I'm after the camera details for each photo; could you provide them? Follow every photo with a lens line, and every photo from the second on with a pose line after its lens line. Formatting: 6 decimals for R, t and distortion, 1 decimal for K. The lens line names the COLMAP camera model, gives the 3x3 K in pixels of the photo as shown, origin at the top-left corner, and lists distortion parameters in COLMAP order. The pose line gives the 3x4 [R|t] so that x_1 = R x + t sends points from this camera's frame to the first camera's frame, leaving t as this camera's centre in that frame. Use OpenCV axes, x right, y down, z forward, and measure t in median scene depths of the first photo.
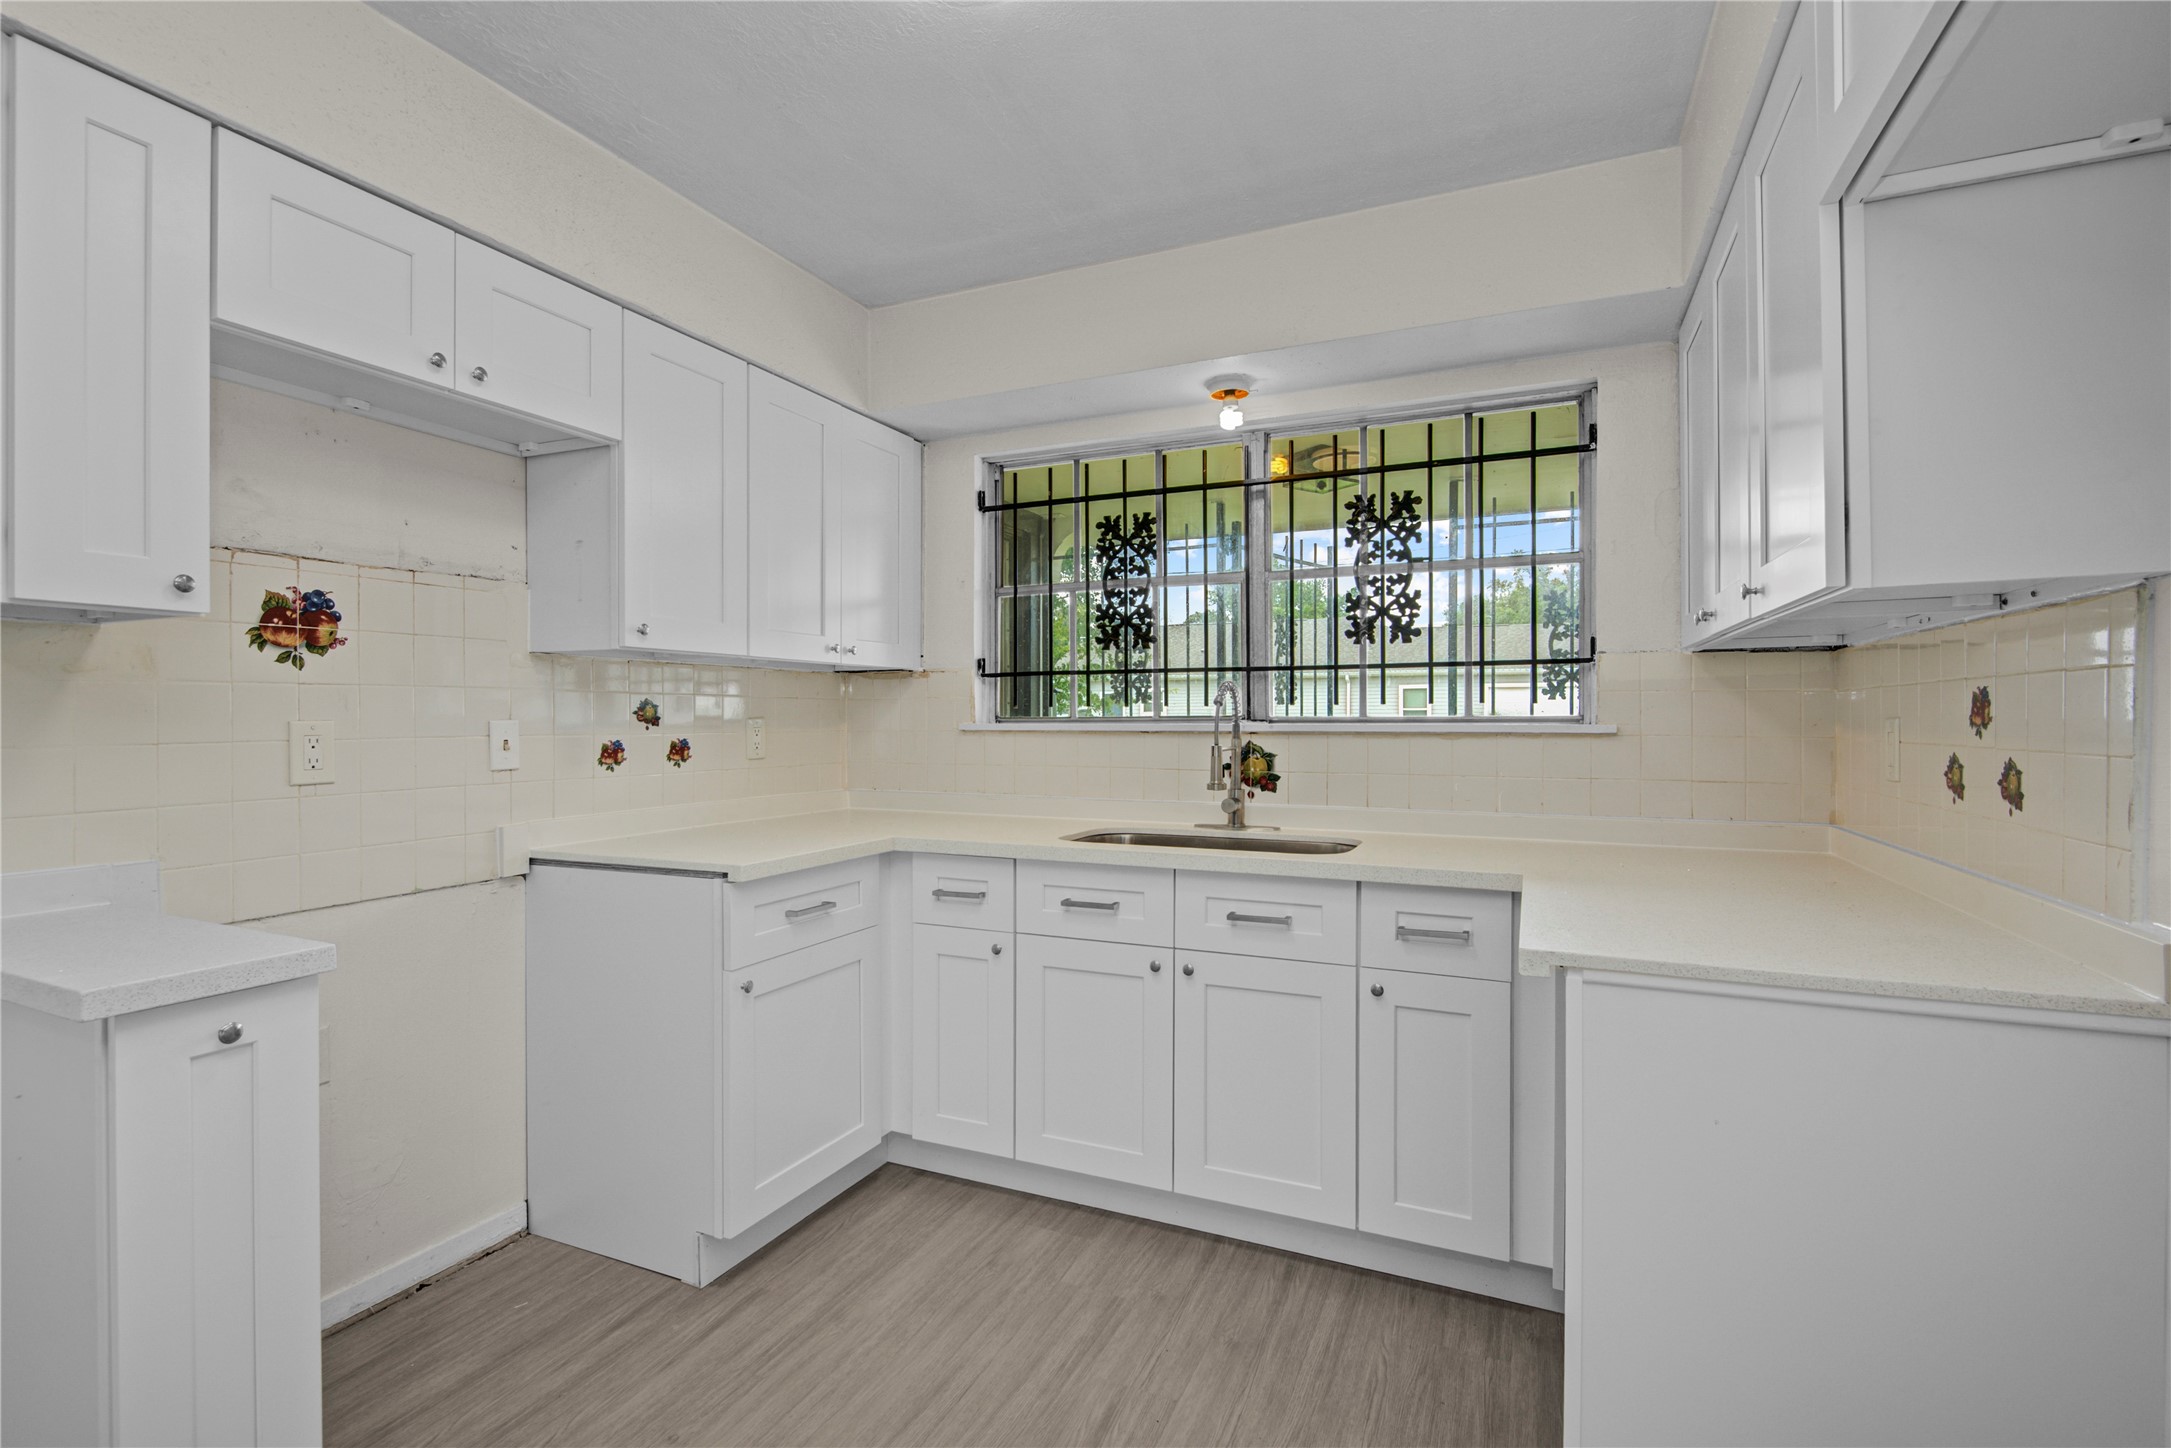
lens RADIAL K [[1009.7, 0, 1082.1], [0, 1009.7, 720.5], [0, 0, 1]] dist [0.002716, 0.000587]
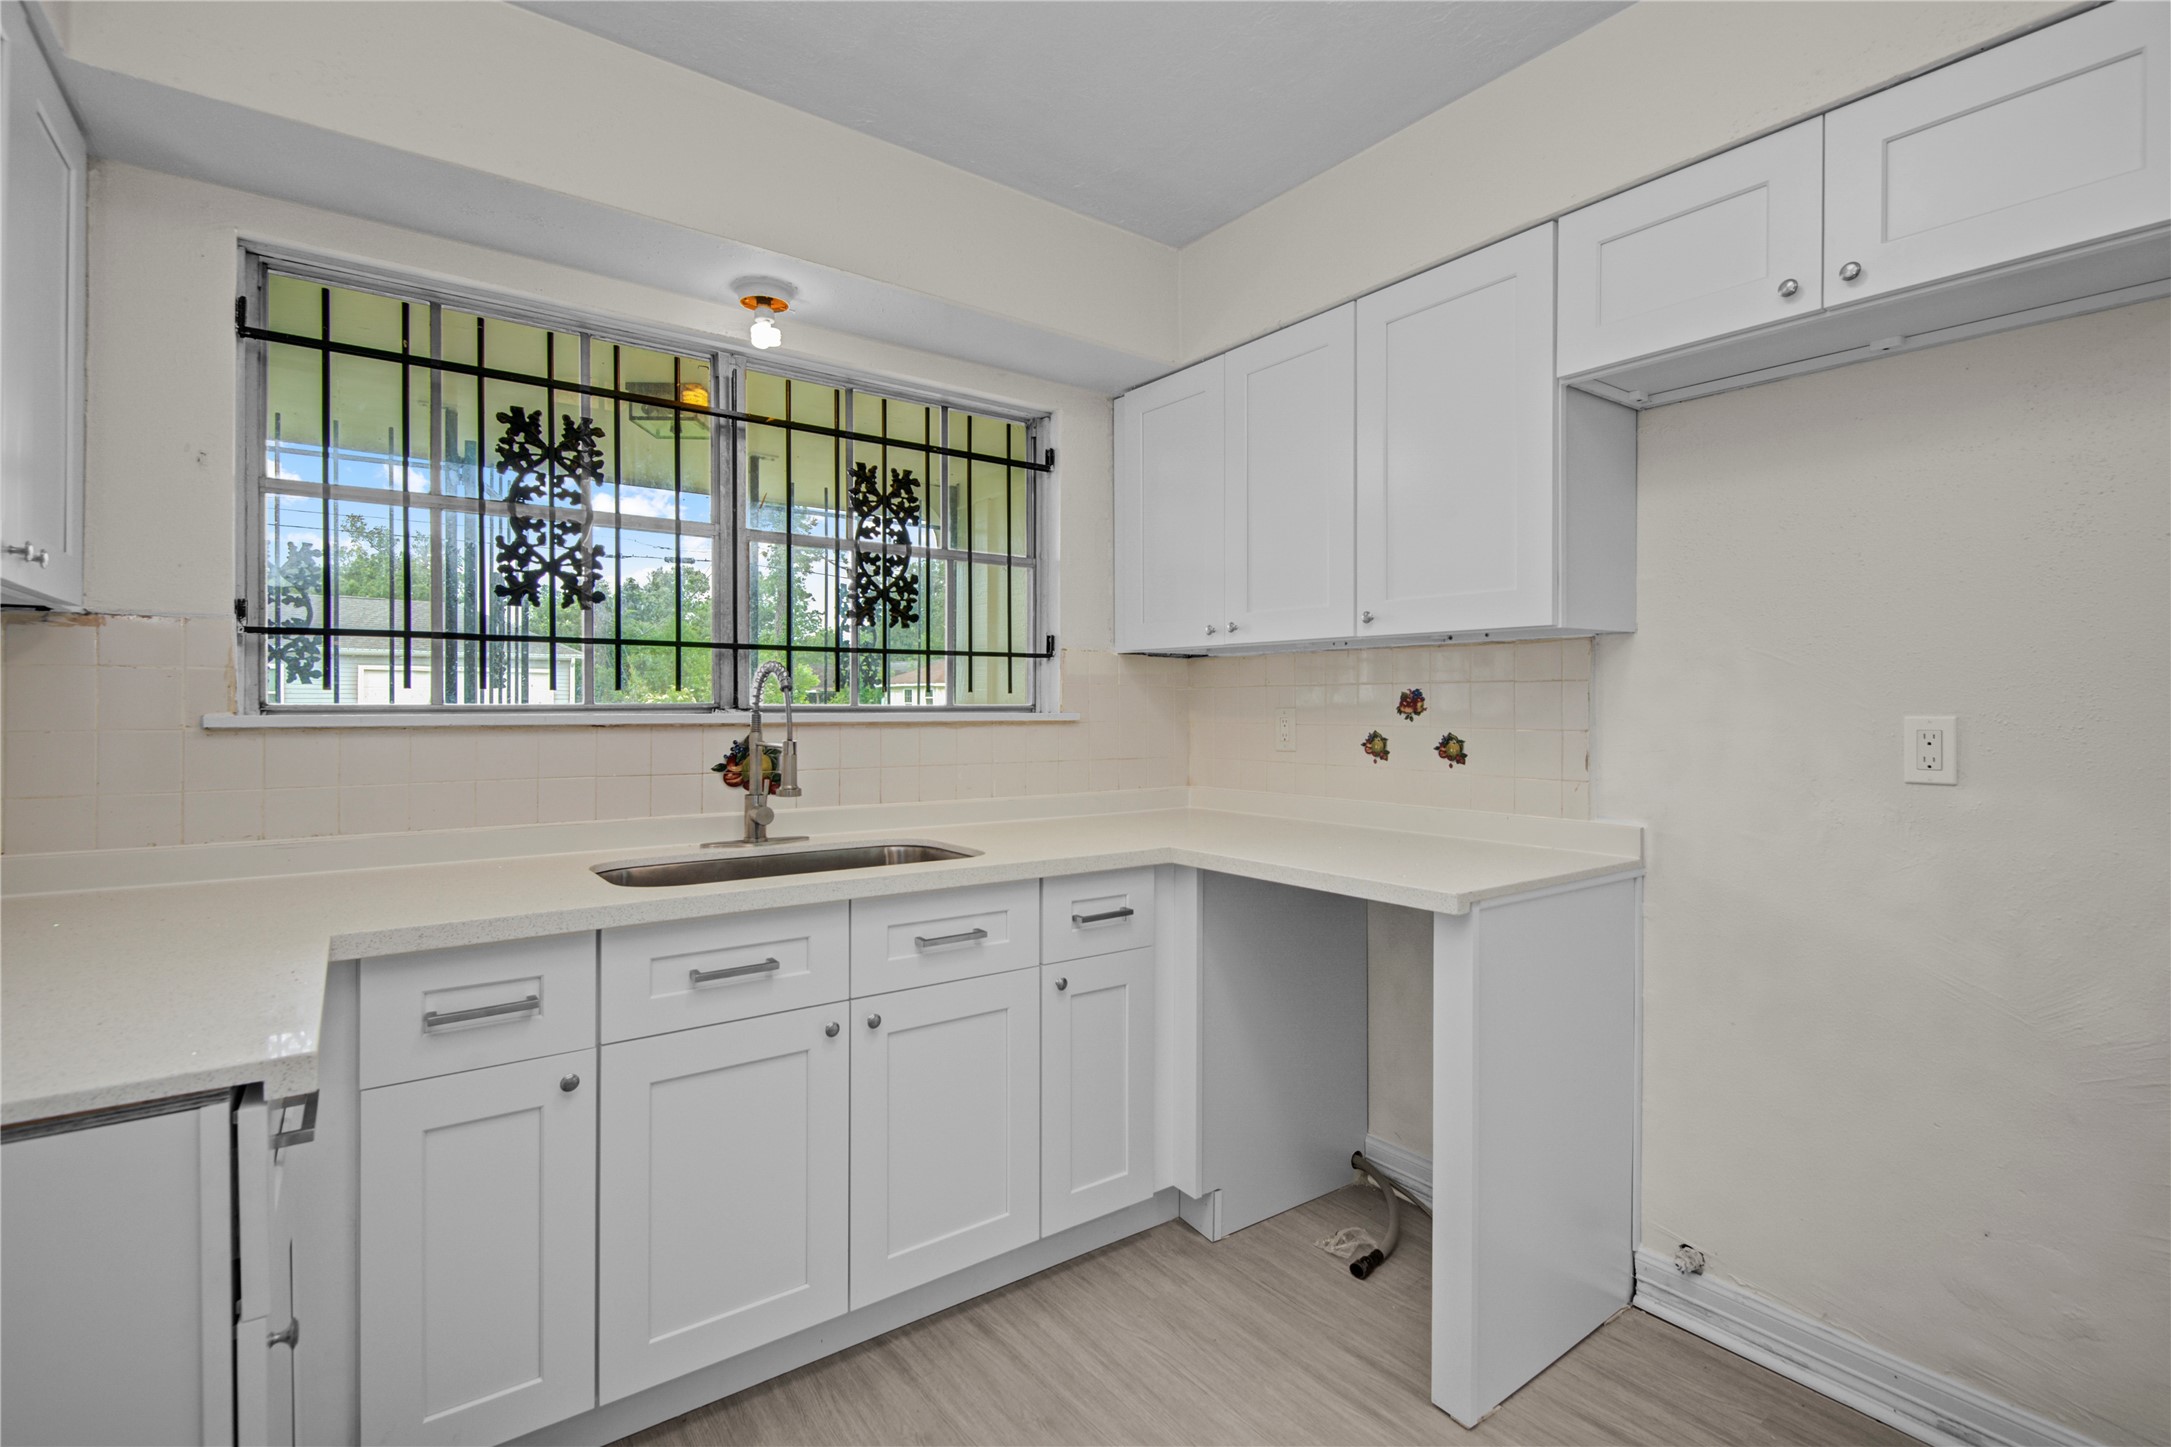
lens RADIAL K [[987.8, 0, 1097.5], [0, 987.8, 705.9], [0, 0, 1]] dist [0.004669, 0.000712]
pose [[0.488818, 0.000798, 0.872386, -0.413333], [0.000479, 0.999999, -0.001183, -0.002133], [-0.872386, 0.000996, 0.488817, 0.387081]]
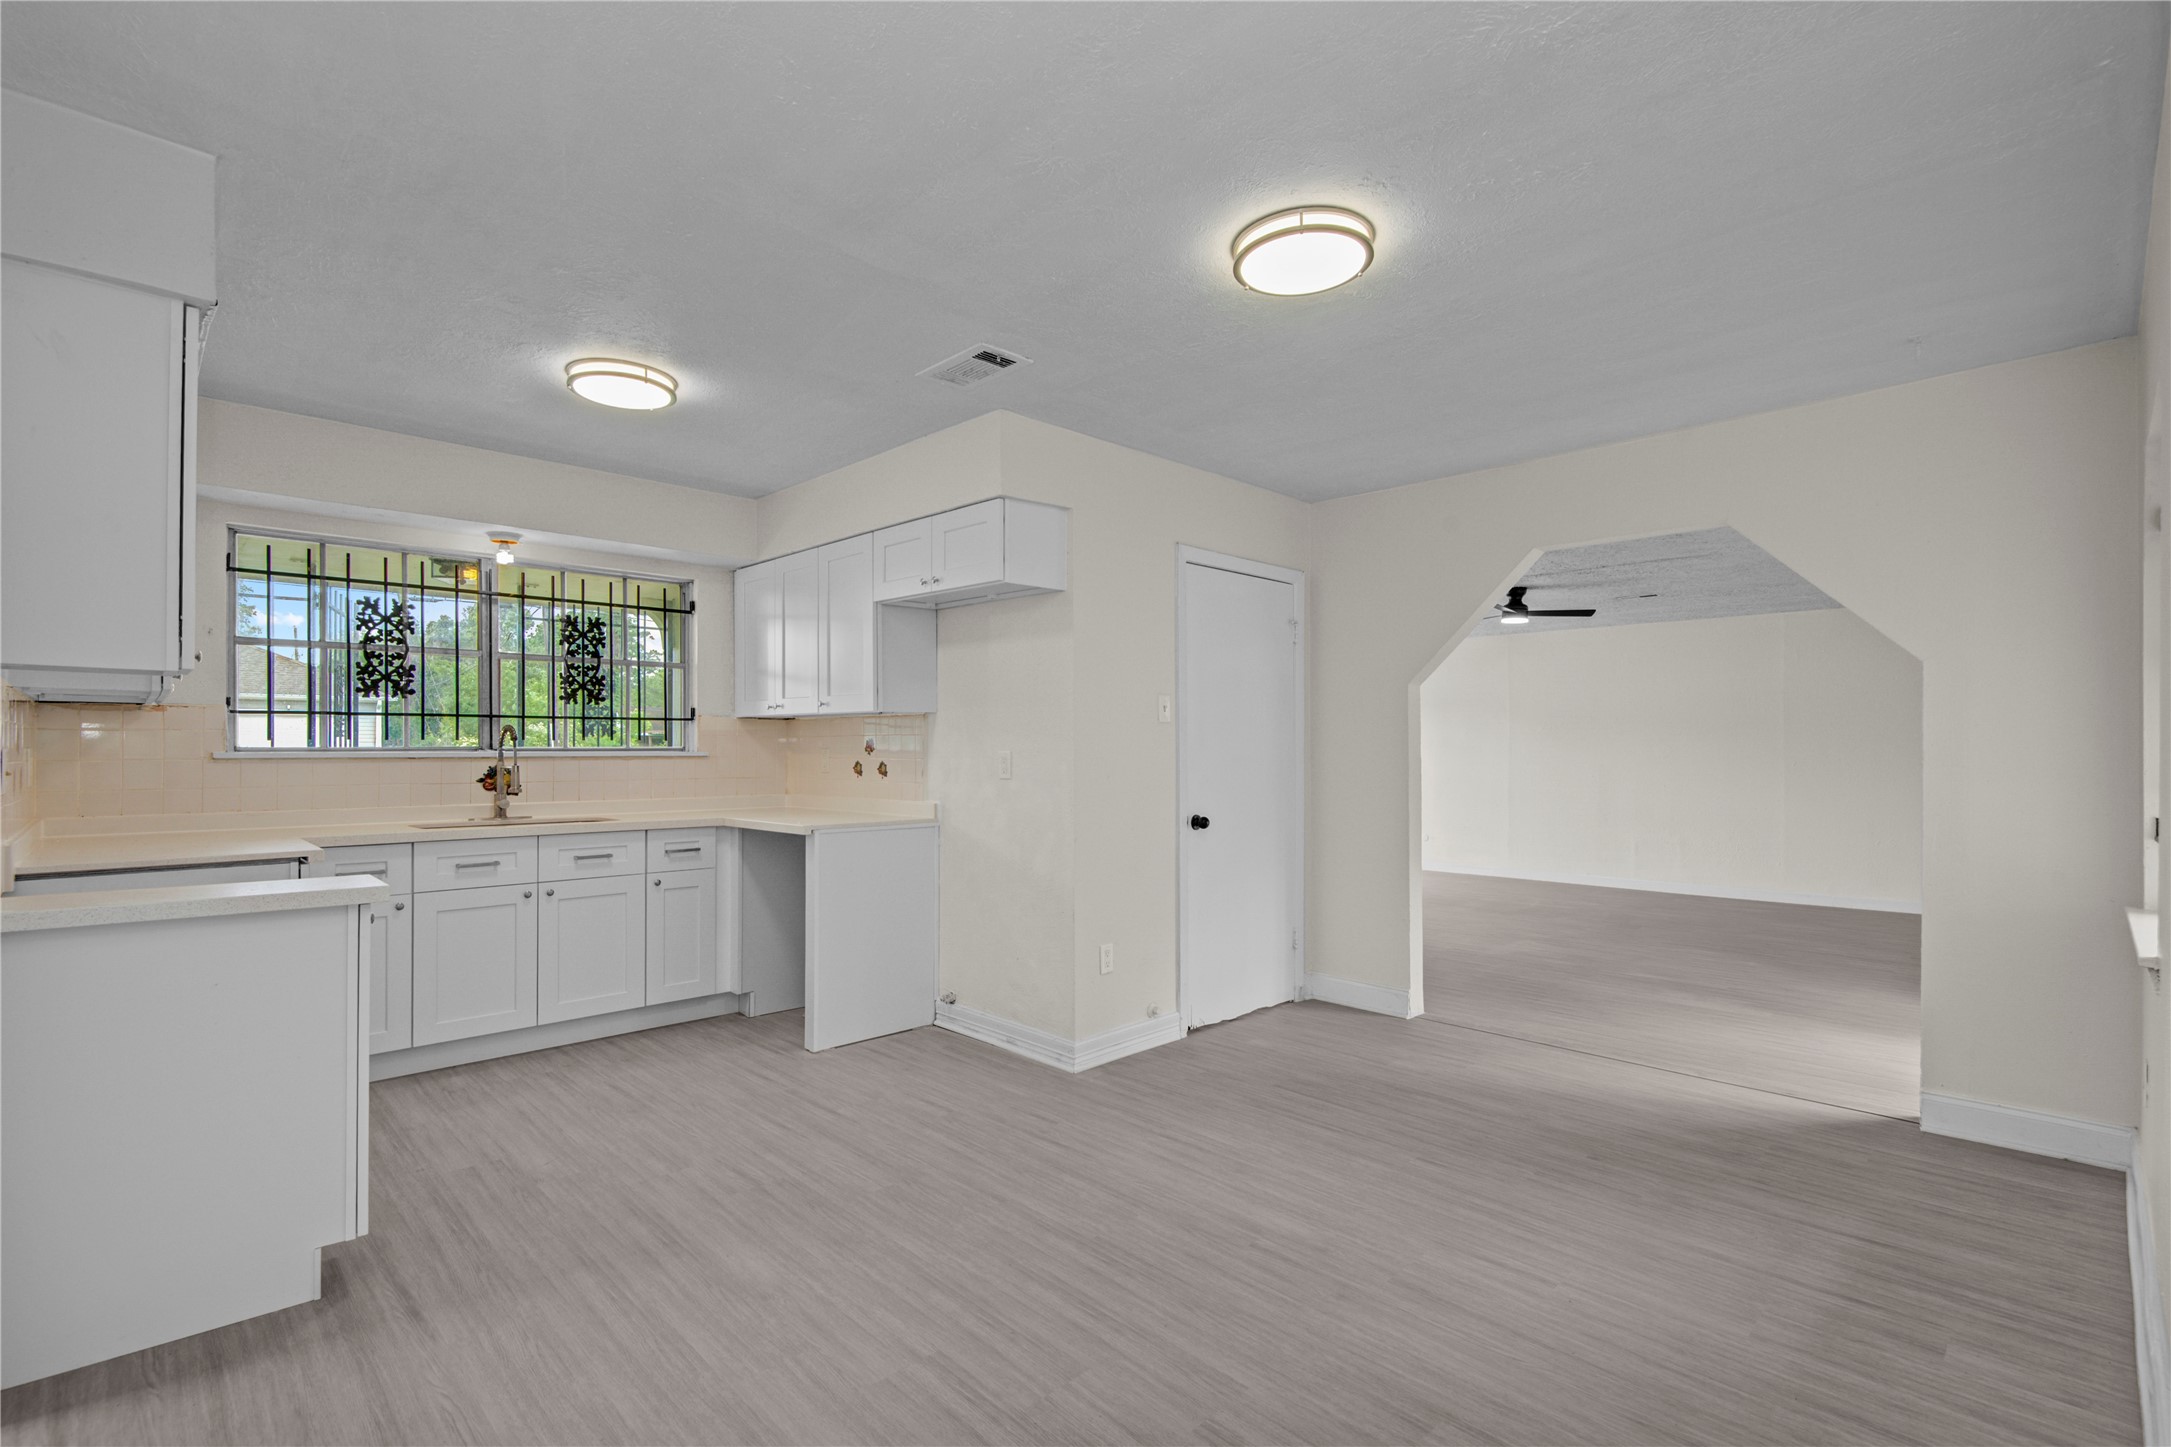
lens RADIAL K [[982.3, 0, 1095.1], [0, 982.3, 745.9], [0, 0, 1]] dist [0.001444, -0.000374]
pose [[0.360309, 0.003563, 0.932826, -0.954627], [0.002759, 0.999984, -0.004885, 0.003868], [-0.932829, 0.004333, 0.360293, -0.409491]]
